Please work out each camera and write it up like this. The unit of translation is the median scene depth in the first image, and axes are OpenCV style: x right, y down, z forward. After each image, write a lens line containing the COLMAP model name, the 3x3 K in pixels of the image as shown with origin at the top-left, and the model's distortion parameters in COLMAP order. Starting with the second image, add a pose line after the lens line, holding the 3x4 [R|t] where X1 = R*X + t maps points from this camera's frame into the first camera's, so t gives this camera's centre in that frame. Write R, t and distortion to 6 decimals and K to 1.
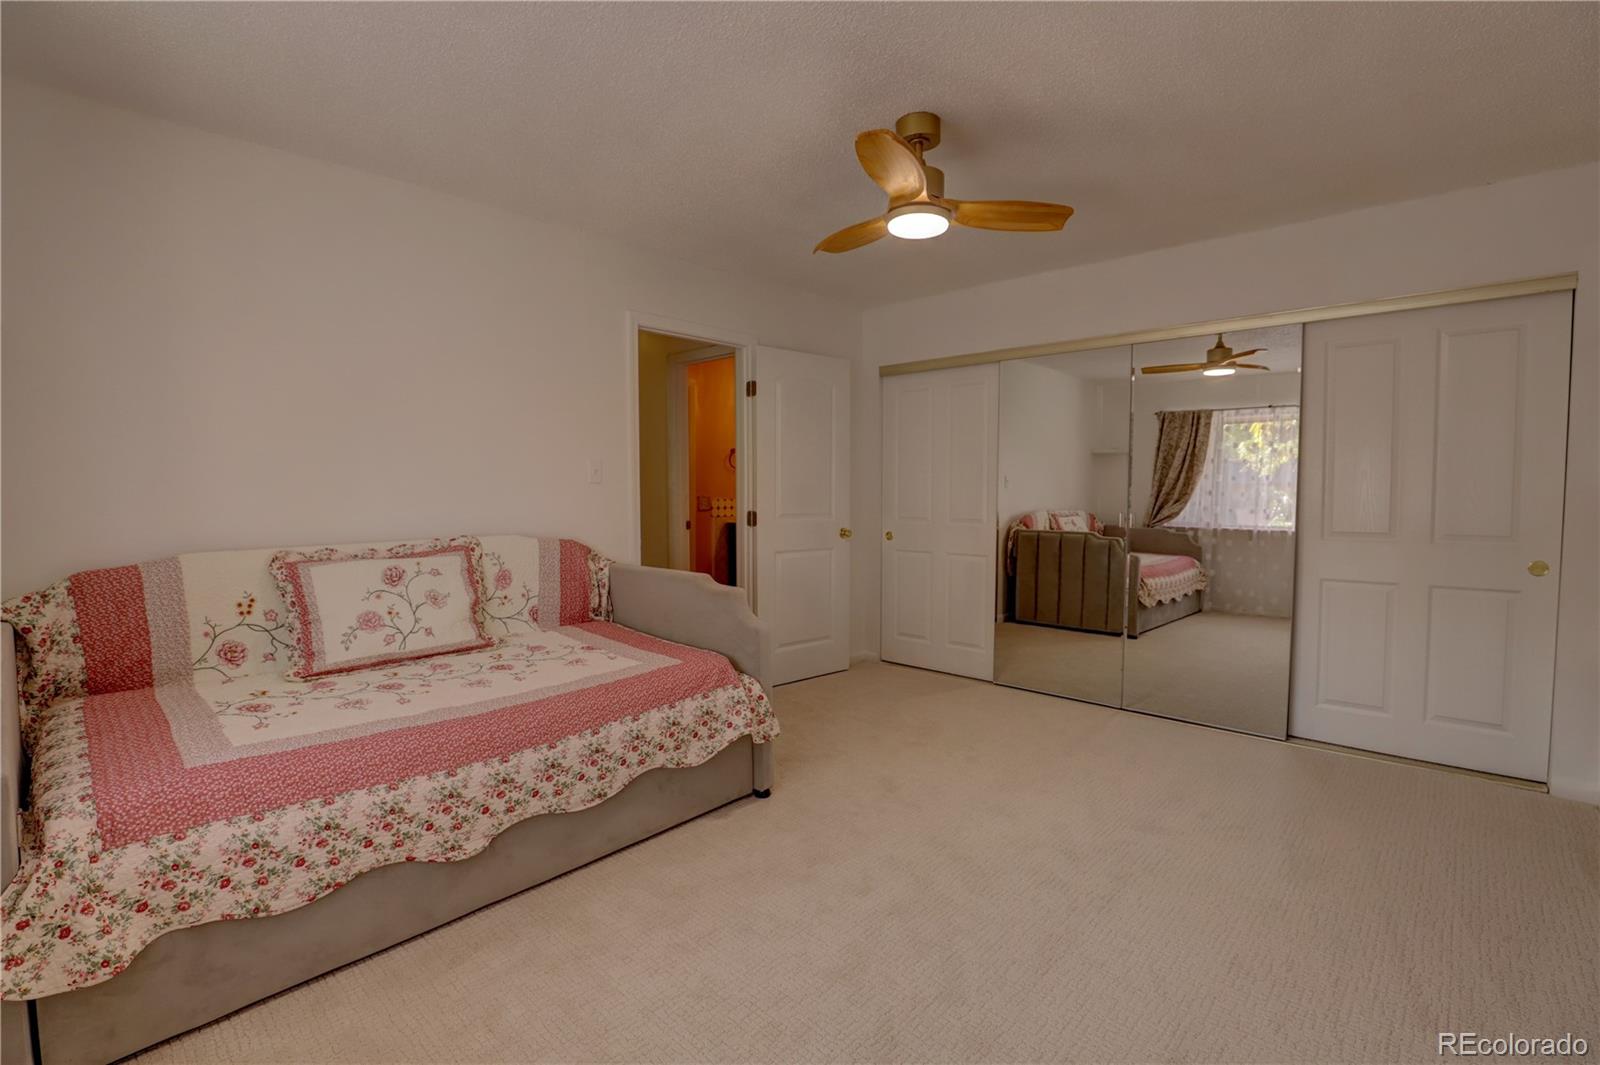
lens RADIAL K [[734.0, 0, 800.0], [0, 734.0, 532.5], [0, 0, 1]] dist [-0.038005, 0.008895]
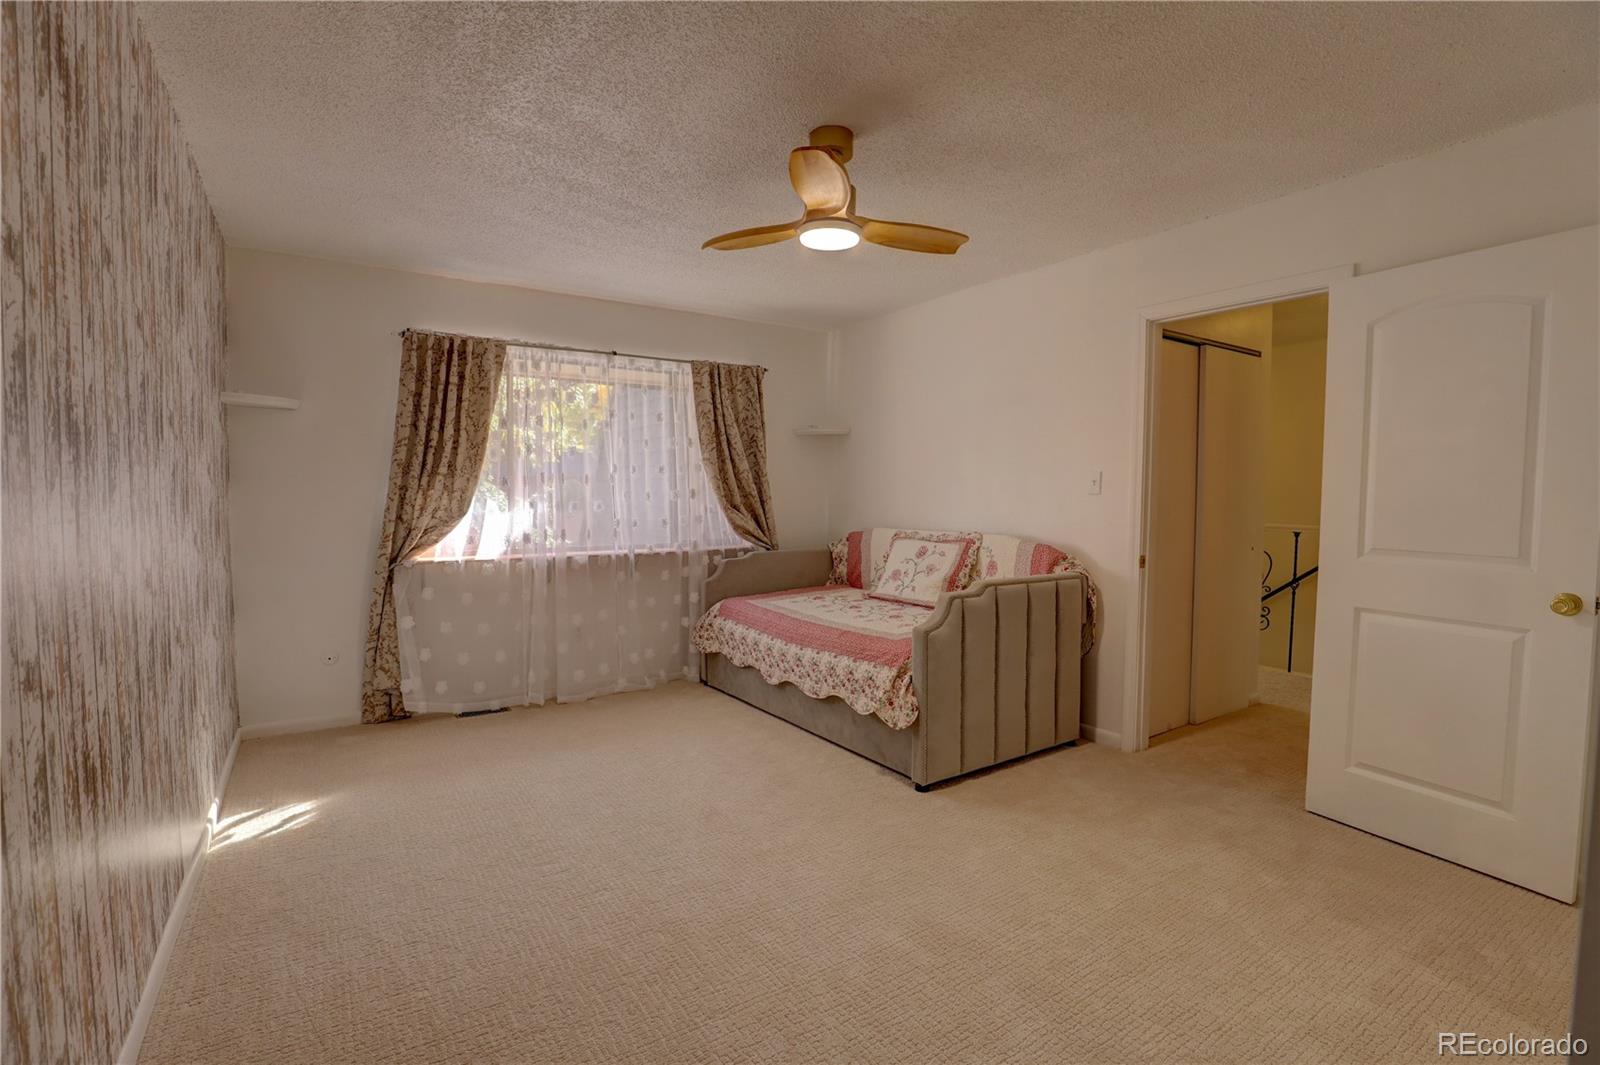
lens RADIAL K [[734.0, 0, 800.0], [0, 734.0, 532.5], [0, 0, 1]] dist [-0.038005, 0.008895]
pose [[-0.224503, 0.059500, -0.972655, 1.218321], [-0.059603, 0.995427, 0.074651, -0.099550], [0.972649, 0.074733, -0.219930, 1.248380]]
